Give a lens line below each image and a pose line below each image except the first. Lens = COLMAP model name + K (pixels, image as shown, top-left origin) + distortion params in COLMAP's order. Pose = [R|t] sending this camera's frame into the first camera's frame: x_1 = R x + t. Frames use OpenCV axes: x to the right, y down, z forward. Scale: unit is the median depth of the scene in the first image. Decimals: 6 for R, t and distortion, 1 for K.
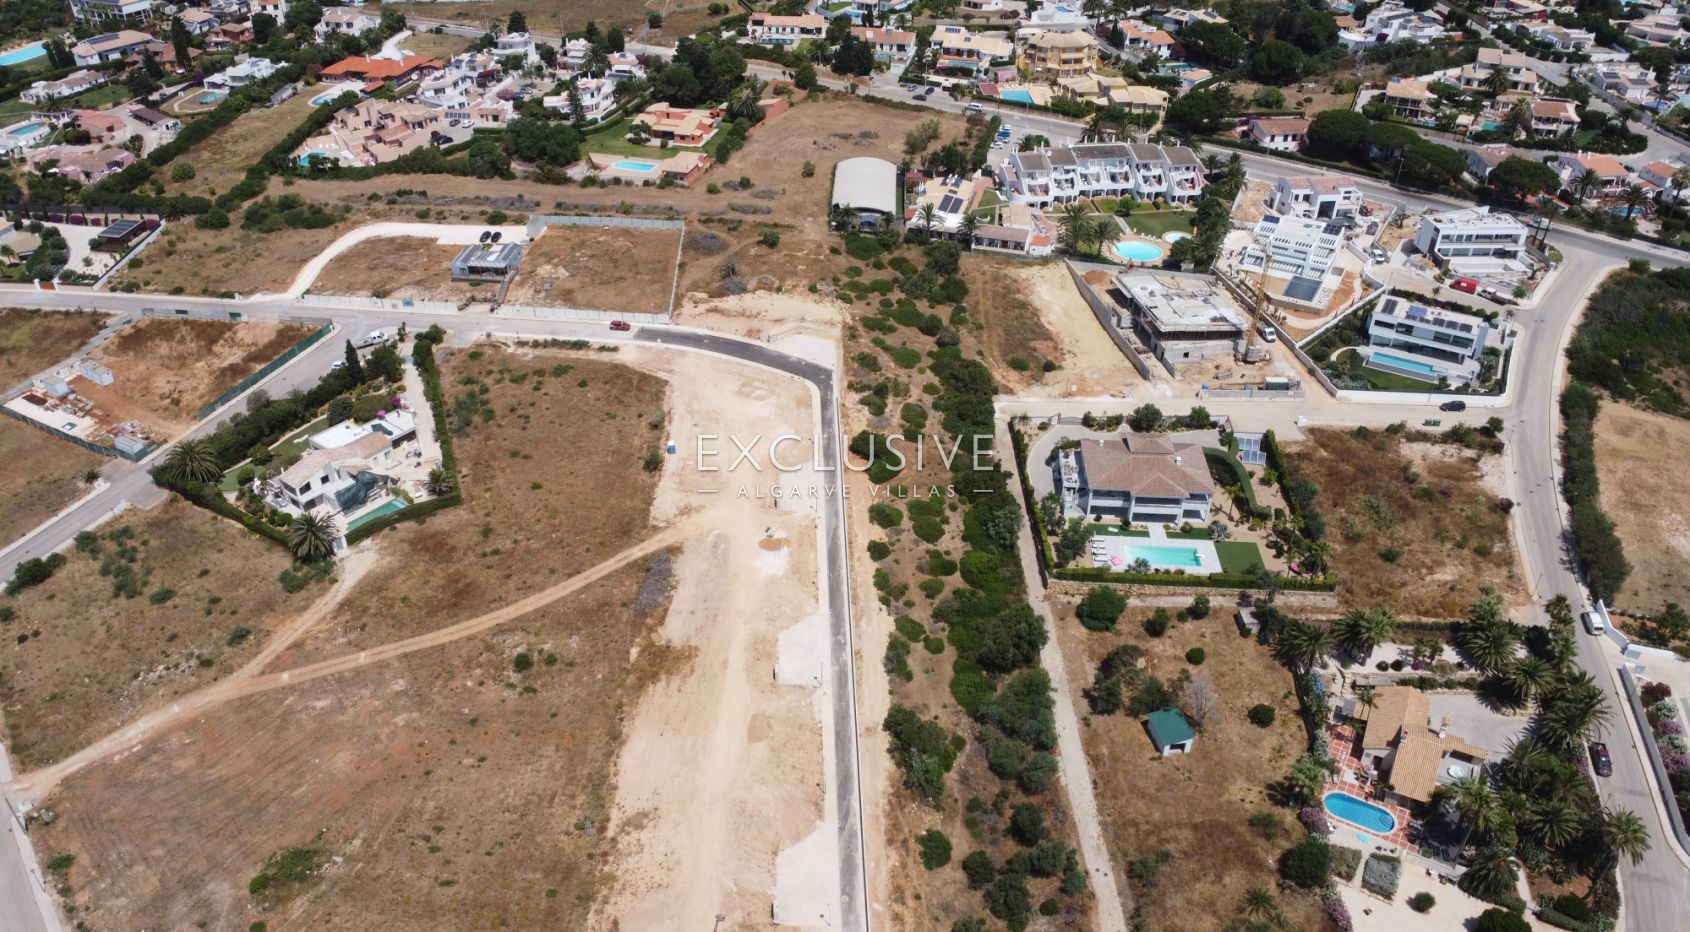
lens RADIAL K [[1231.7, 0, 837.6], [0, 1231.7, 466.4], [0, 0, 1]] dist [-0.028127, -0.012130]
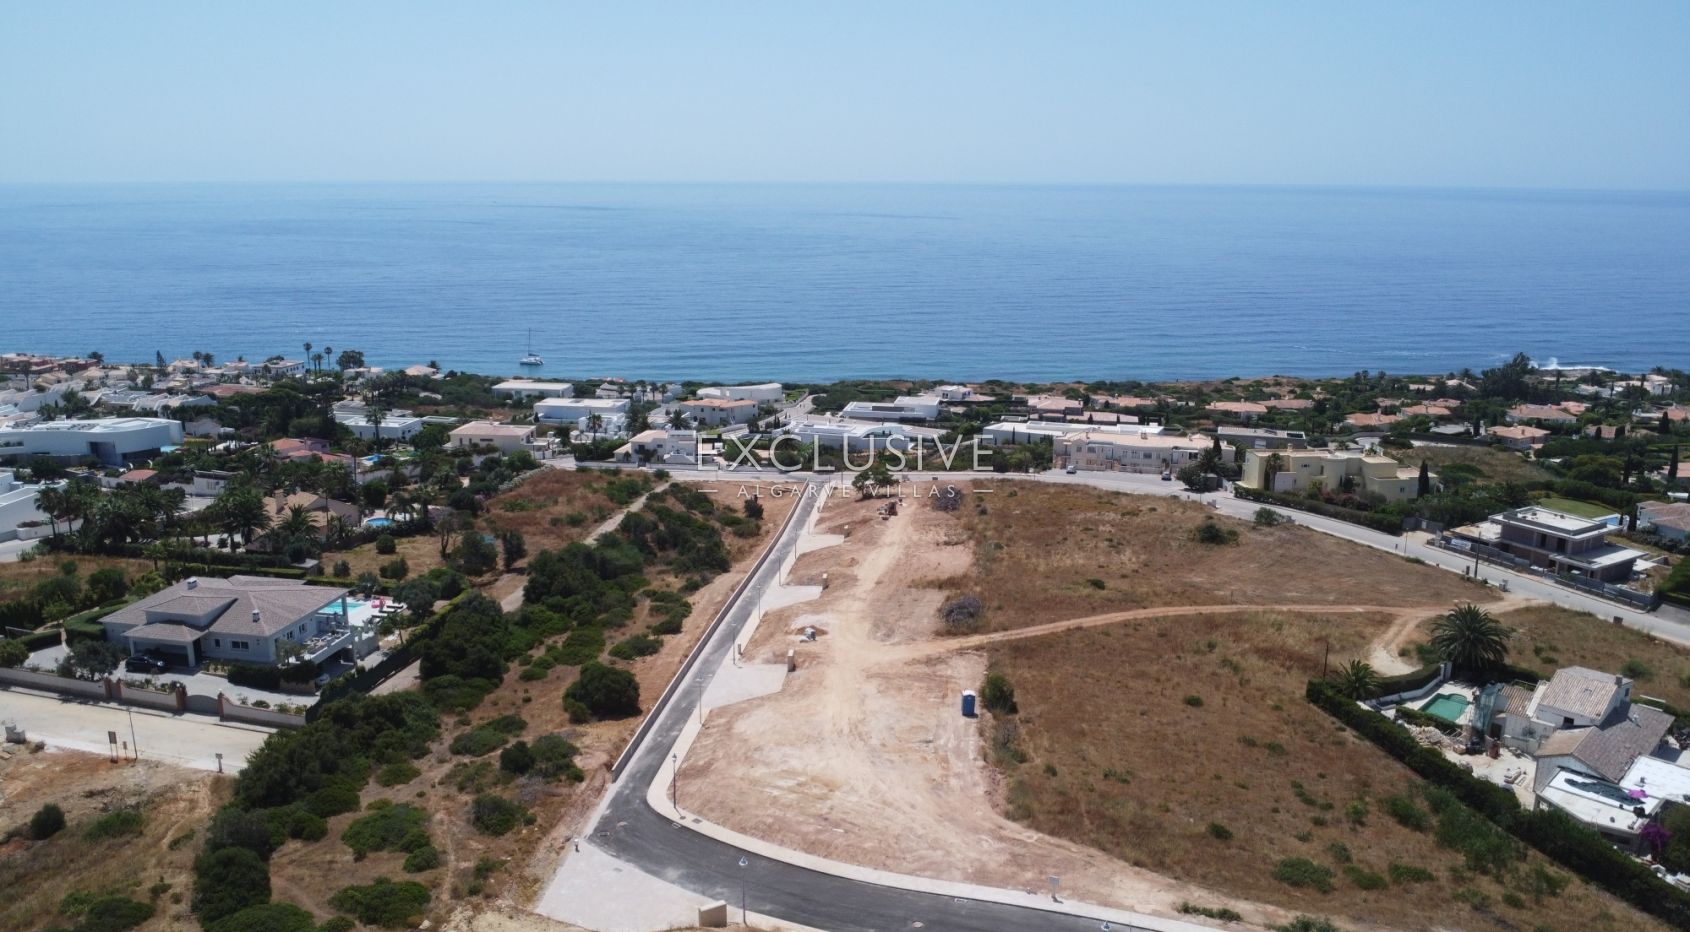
lens RADIAL K [[1231.7, 0, 838.9], [0, 1231.7, 467.2], [0, 0, 1]] dist [-0.028127, -0.012130]
pose [[-0.992867, -0.036827, 0.113399, -0.150116], [0.057458, 0.685589, 0.725718, -0.533158], [-0.104471, 0.727057, -0.678583, 1.436613]]
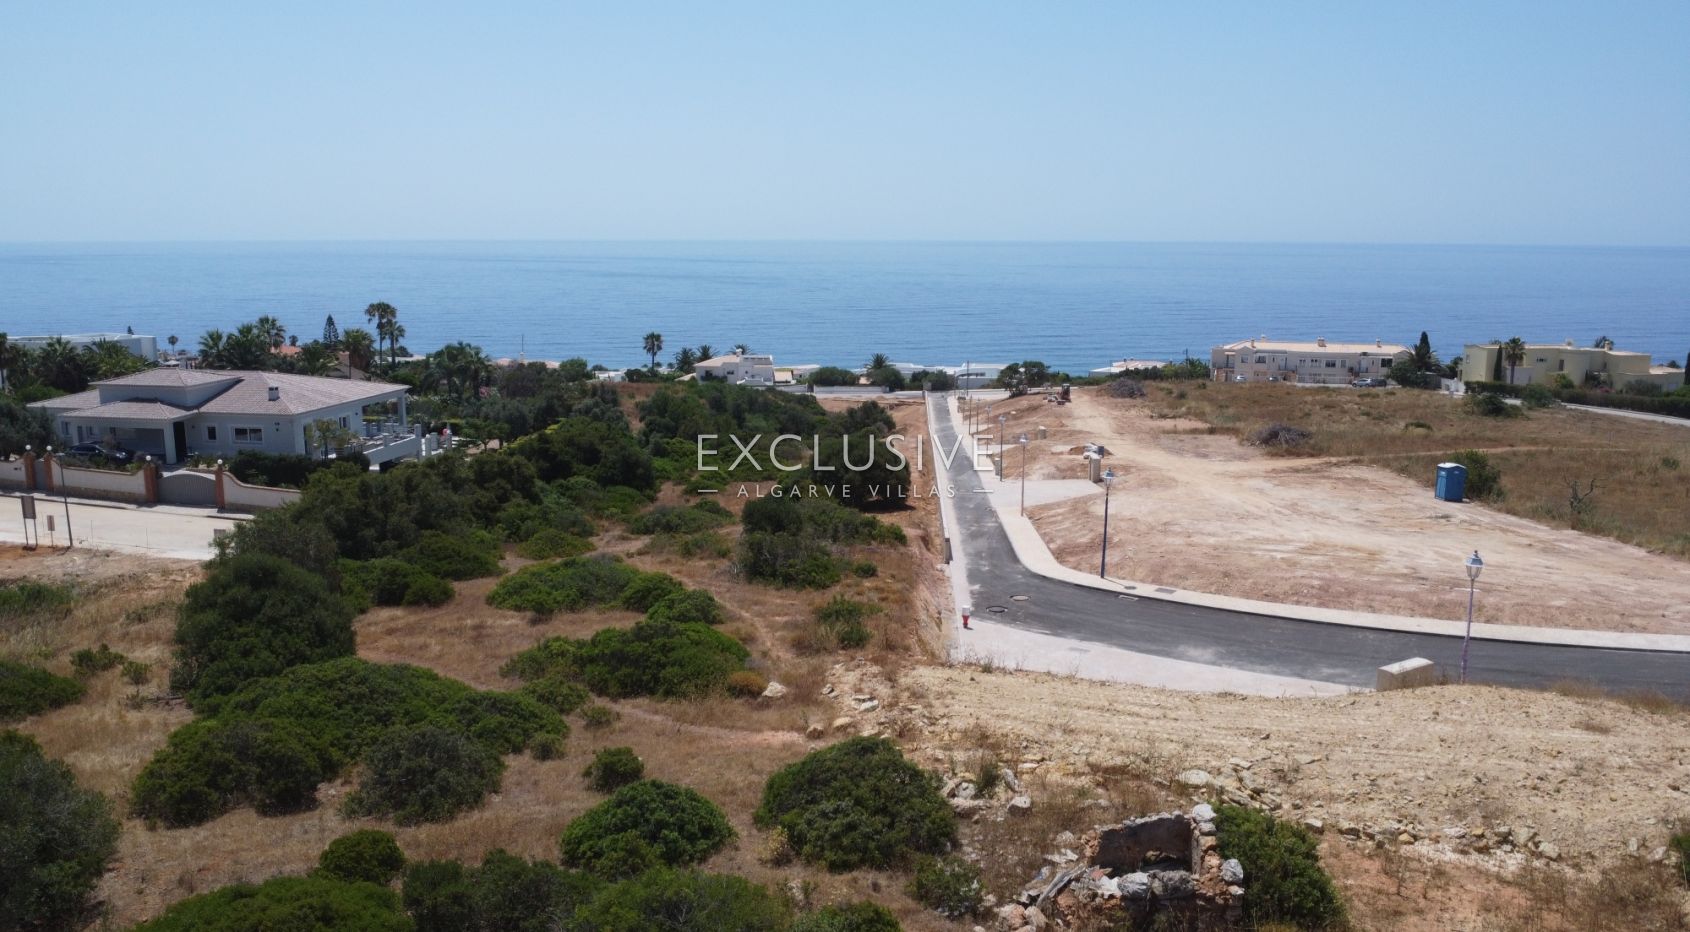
lens RADIAL K [[1231.7, 0, 838.1], [0, 1231.7, 465.1], [0, 0, 1]] dist [-0.028127, -0.012130]
pose [[-0.995064, -0.025265, 0.095964, -0.001151], [0.048497, 0.719880, 0.692402, -0.283078], [-0.086576, 0.693639, -0.715101, 1.382000]]
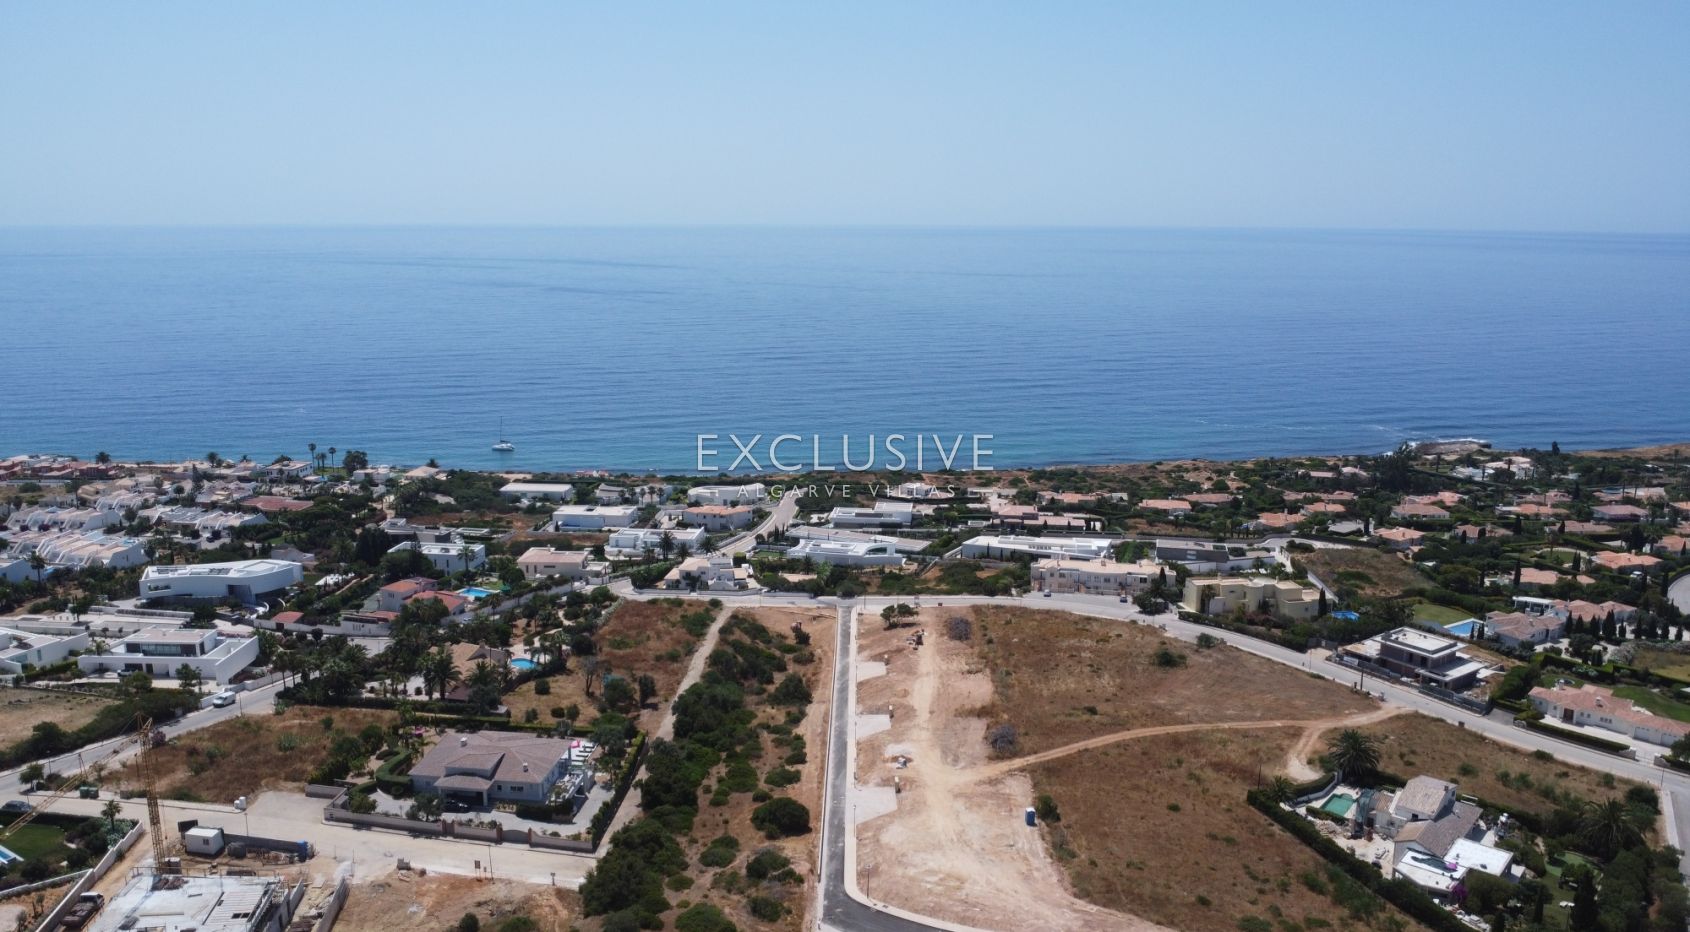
lens RADIAL K [[1231.7, 0, 839.9], [0, 1231.7, 469.2], [0, 0, 1]] dist [-0.028127, -0.012130]
pose [[-0.998739, -0.019704, 0.046176, -0.045946], [0.018734, 0.707057, 0.706909, -0.837367], [-0.046578, 0.706882, -0.705796, 1.570414]]
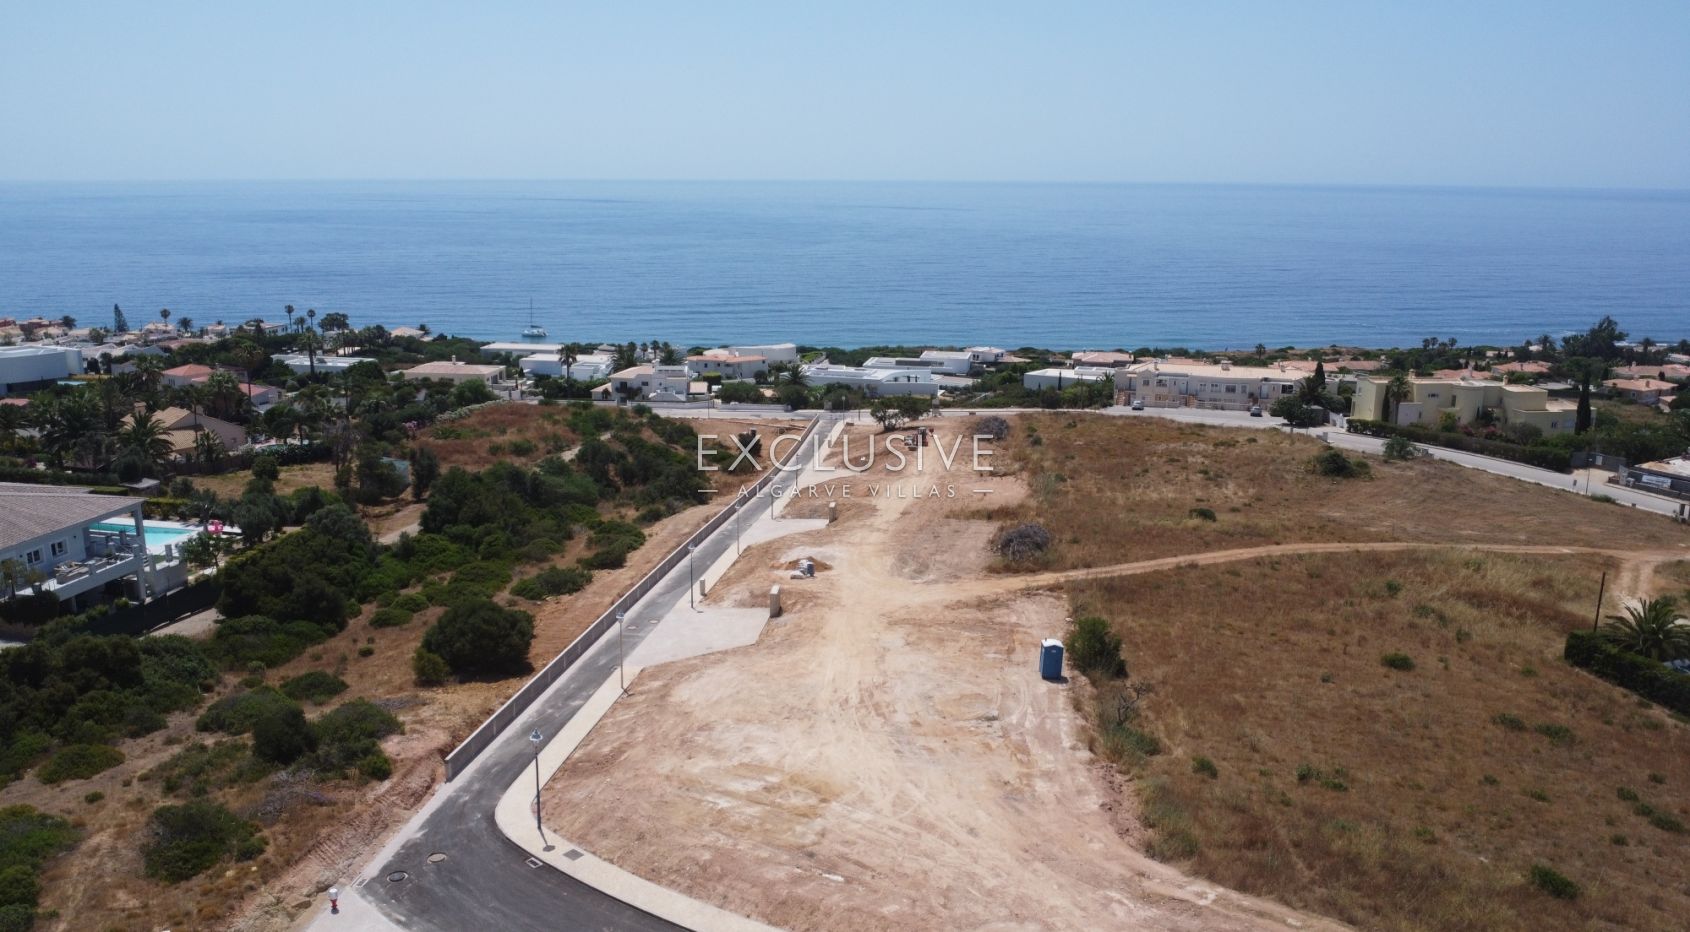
lens RADIAL K [[1231.7, 0, 838.2], [0, 1231.7, 464.3], [0, 0, 1]] dist [-0.028127, -0.012130]
pose [[-0.990398, -0.041136, 0.131983, -0.131722], [0.067849, 0.687178, 0.723314, -0.330959], [-0.120450, 0.725324, -0.677788, 1.324796]]
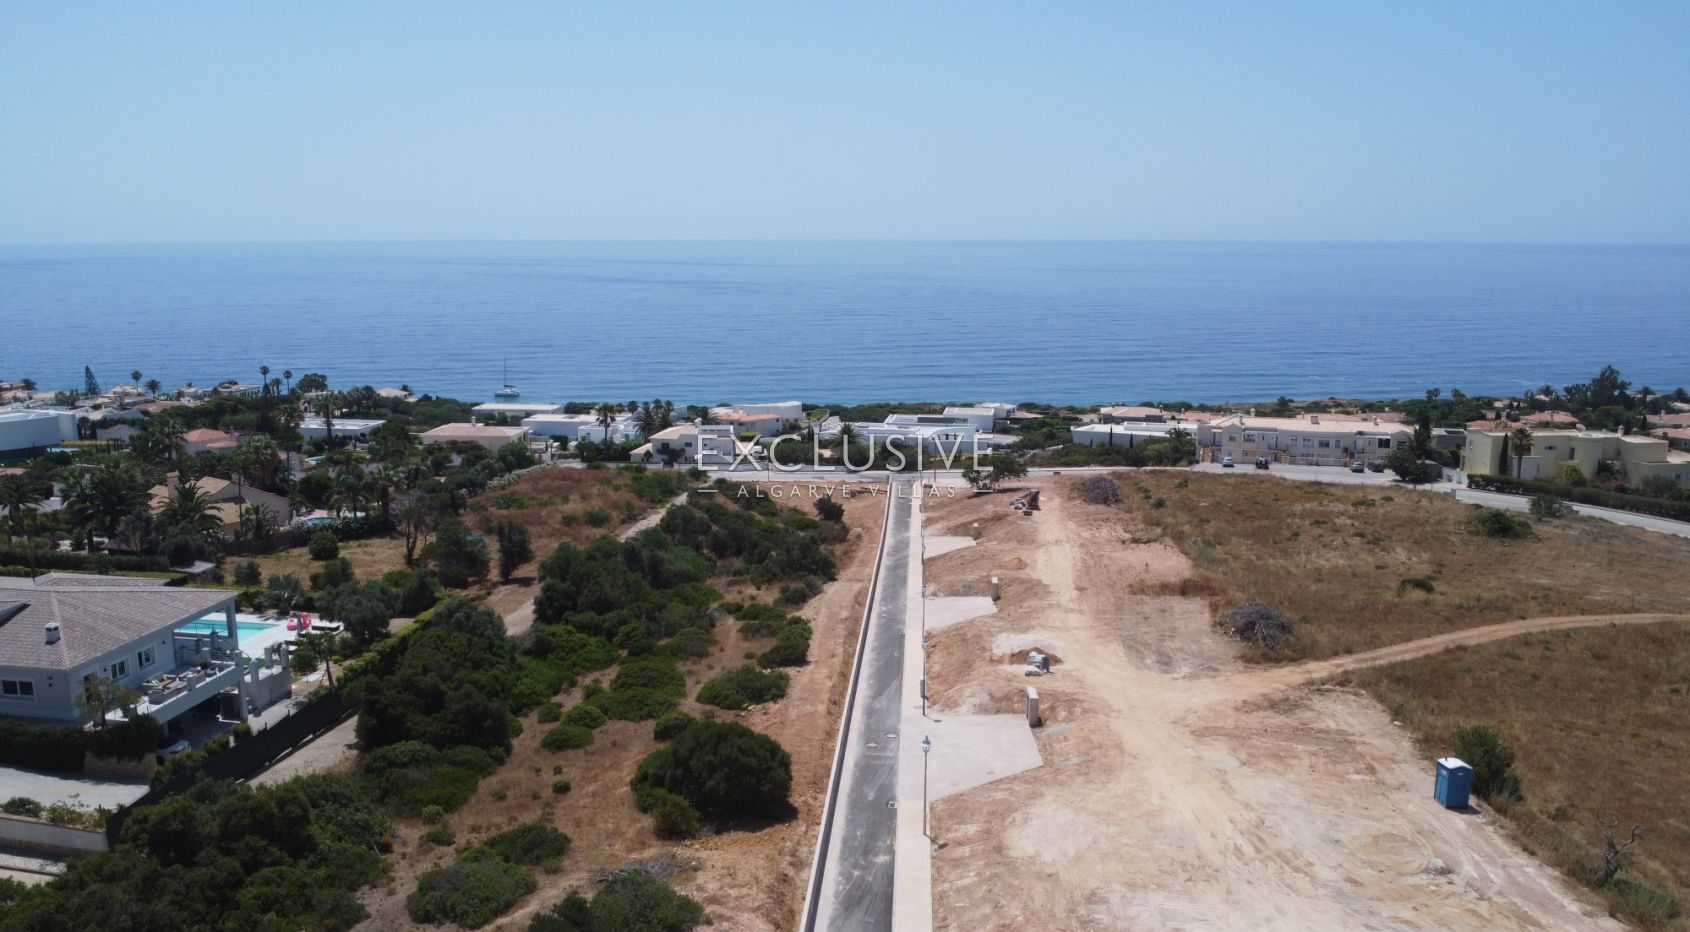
lens RADIAL K [[1231.7, 0, 837.2], [0, 1231.7, 461.4], [0, 0, 1]] dist [-0.028127, -0.012130]
pose [[-0.994978, -0.023365, 0.097330, -0.026288], [0.050661, 0.721082, 0.690995, -0.286715], [-0.086328, 0.692455, -0.716277, 1.279148]]
